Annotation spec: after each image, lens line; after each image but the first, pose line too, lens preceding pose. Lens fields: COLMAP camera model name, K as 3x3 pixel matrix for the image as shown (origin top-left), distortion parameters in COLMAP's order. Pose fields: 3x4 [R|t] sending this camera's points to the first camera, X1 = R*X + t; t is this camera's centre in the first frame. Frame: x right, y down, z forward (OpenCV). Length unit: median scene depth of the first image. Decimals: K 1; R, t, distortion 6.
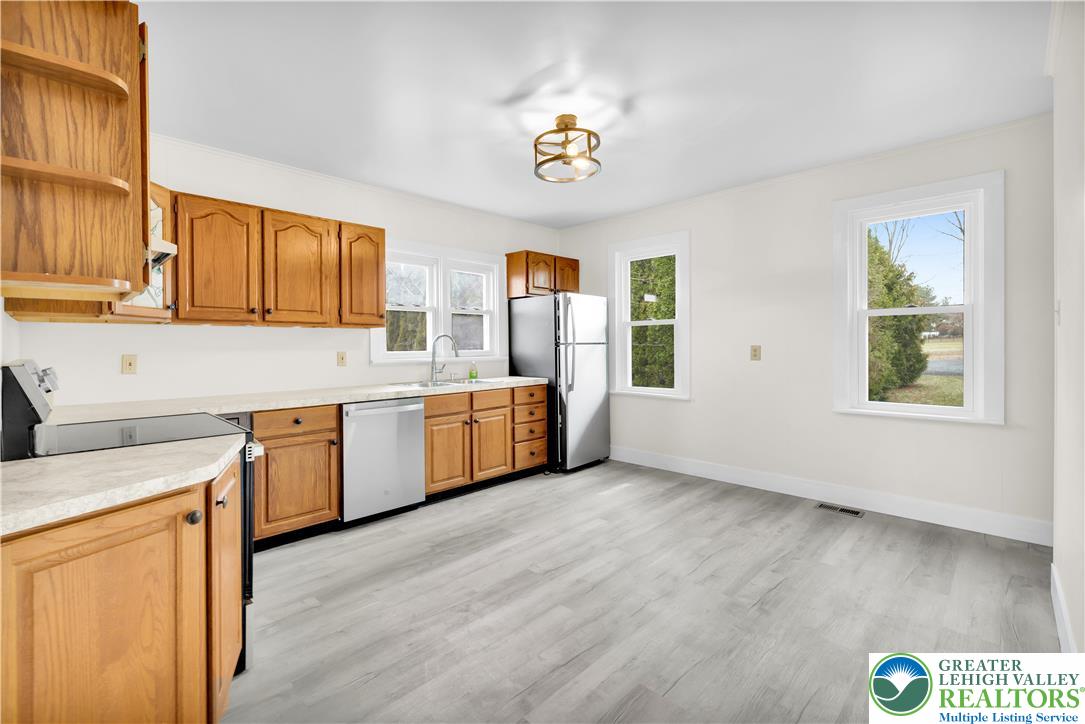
lens RADIAL K [[469.5, 0, 534.9], [0, 469.5, 347.4], [0, 0, 1]] dist [0.000284, 0.000219]
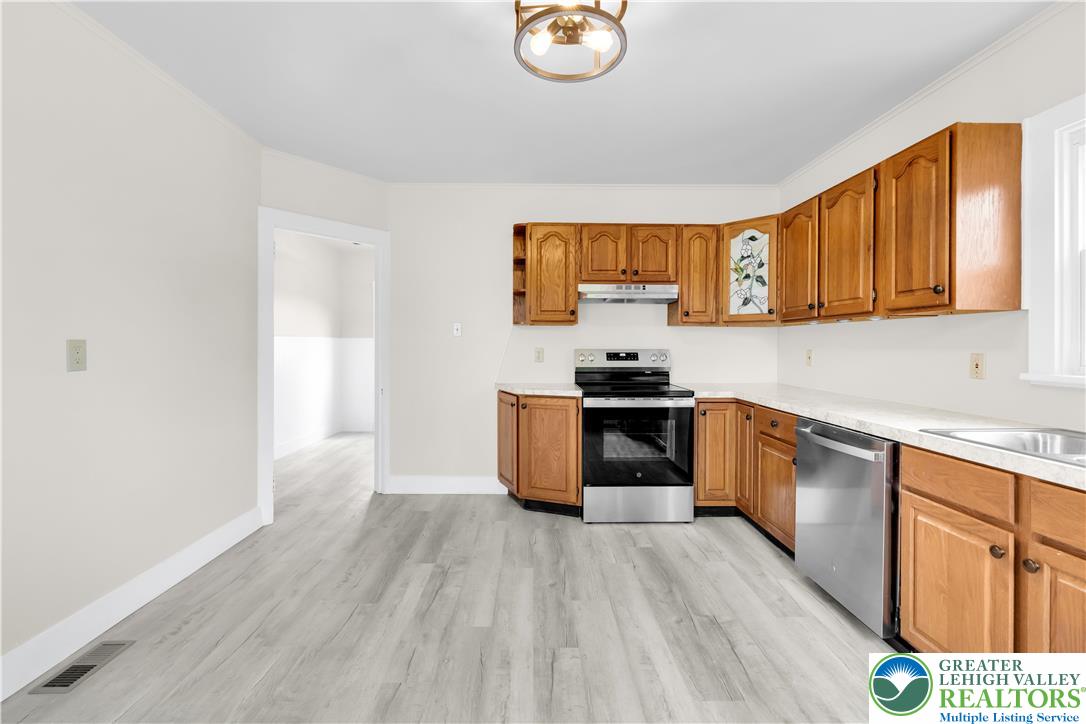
lens RADIAL K [[476.6, 0, 536.6], [0, 476.6, 344.4], [0, 0, 1]] dist [-0.001184, -0.000369]
pose [[-0.705575, 0.007397, -0.708596, 0.392950], [0.000063, 0.999946, 0.010376, -0.008583], [0.708635, 0.007277, -0.705538, 1.042207]]
